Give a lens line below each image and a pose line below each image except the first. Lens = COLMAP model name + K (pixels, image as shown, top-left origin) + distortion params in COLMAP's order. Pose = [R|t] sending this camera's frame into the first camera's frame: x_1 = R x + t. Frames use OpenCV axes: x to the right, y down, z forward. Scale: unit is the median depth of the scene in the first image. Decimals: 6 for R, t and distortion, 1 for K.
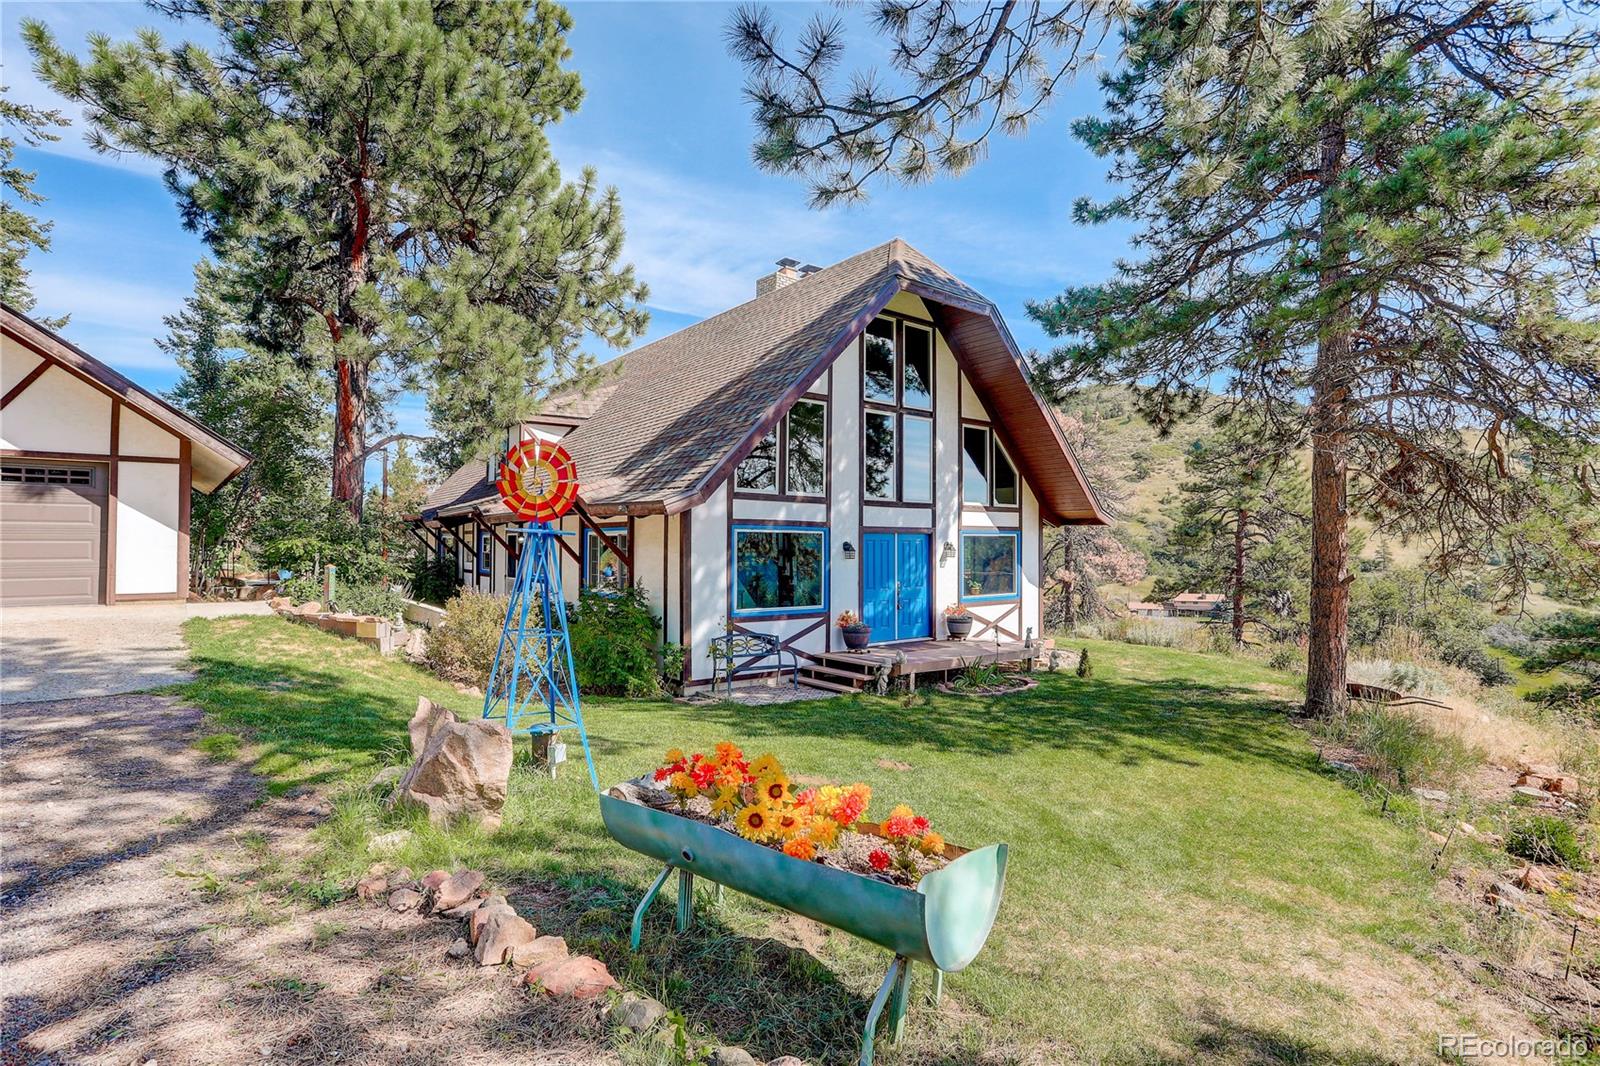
lens RADIAL K [[781.0, 0, 795.5], [0, 781.0, 533.2], [0, 0, 1]] dist [-0.023937, 0.000164]
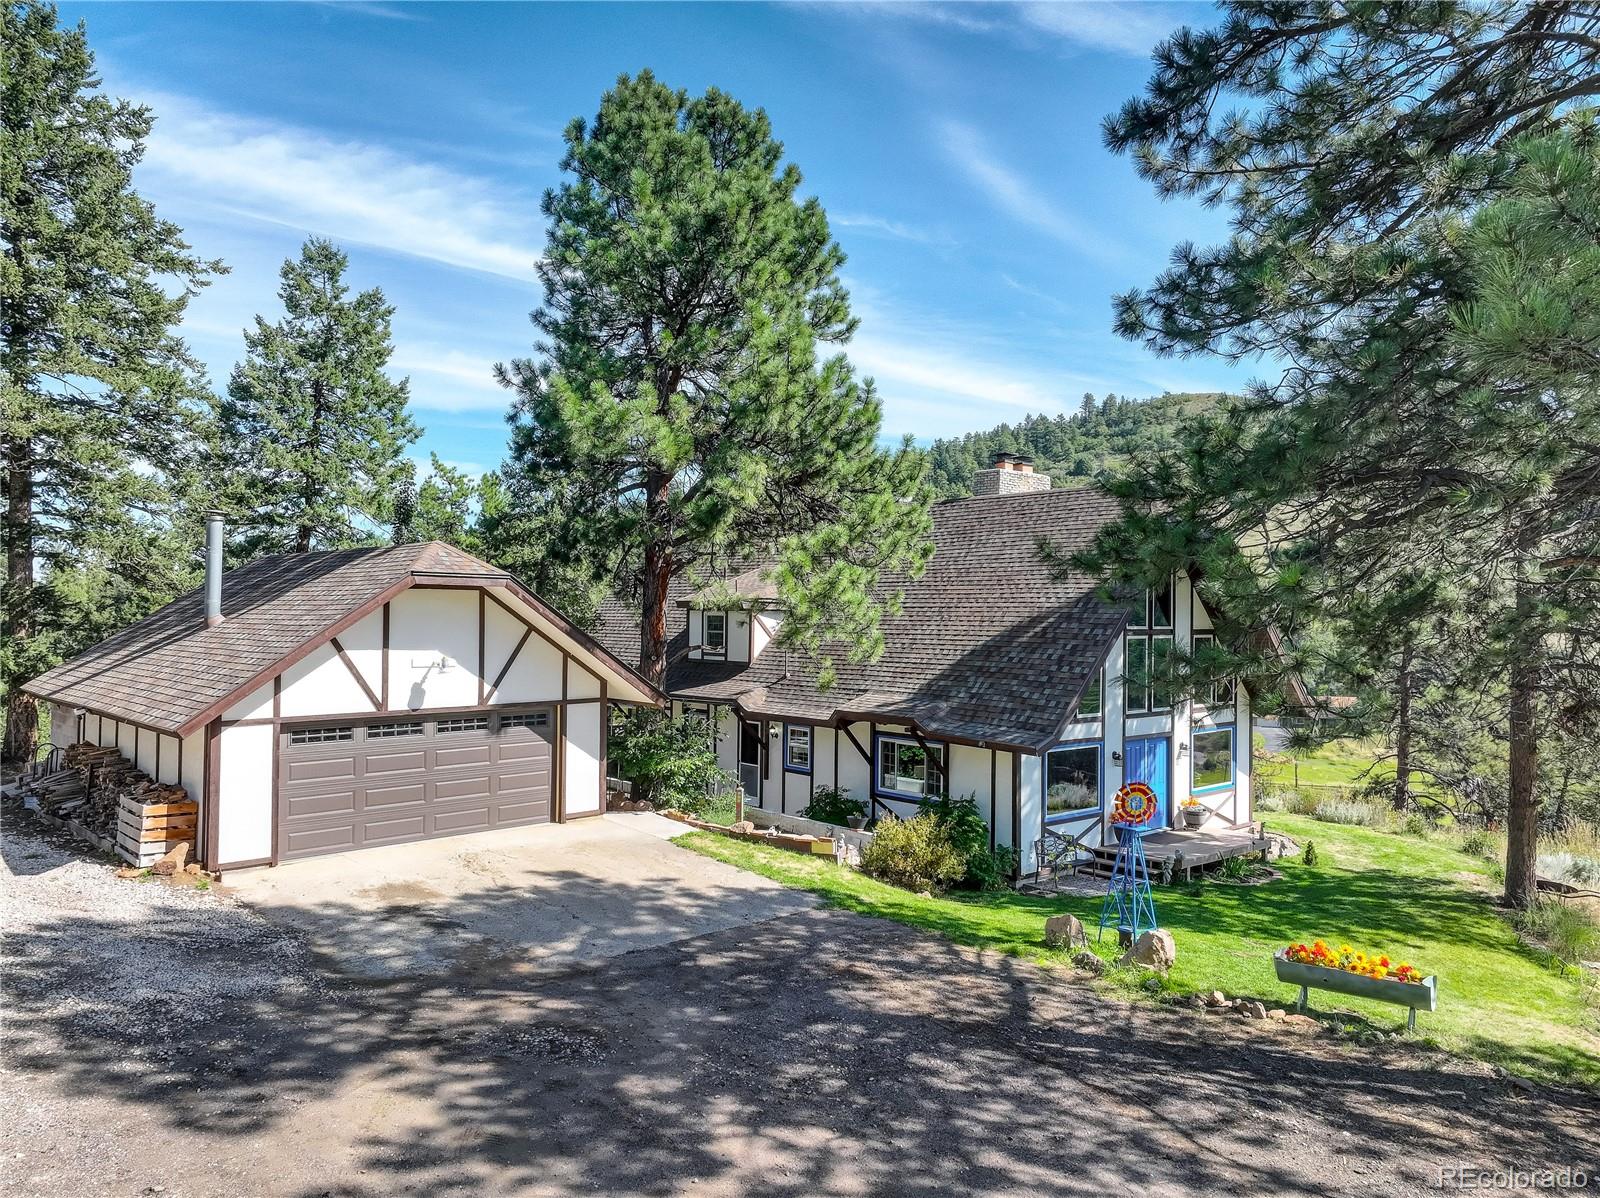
lens RADIAL K [[1139.8, 0, 805.5], [0, 1139.8, 600.5], [0, 0, 1]] dist [0.038129, -0.003986]
pose [[0.997875, 0.005068, 0.064958, -0.537830], [-0.005470, 0.999967, 0.006004, -0.235219], [-0.064925, -0.006346, 0.997870, -0.726362]]
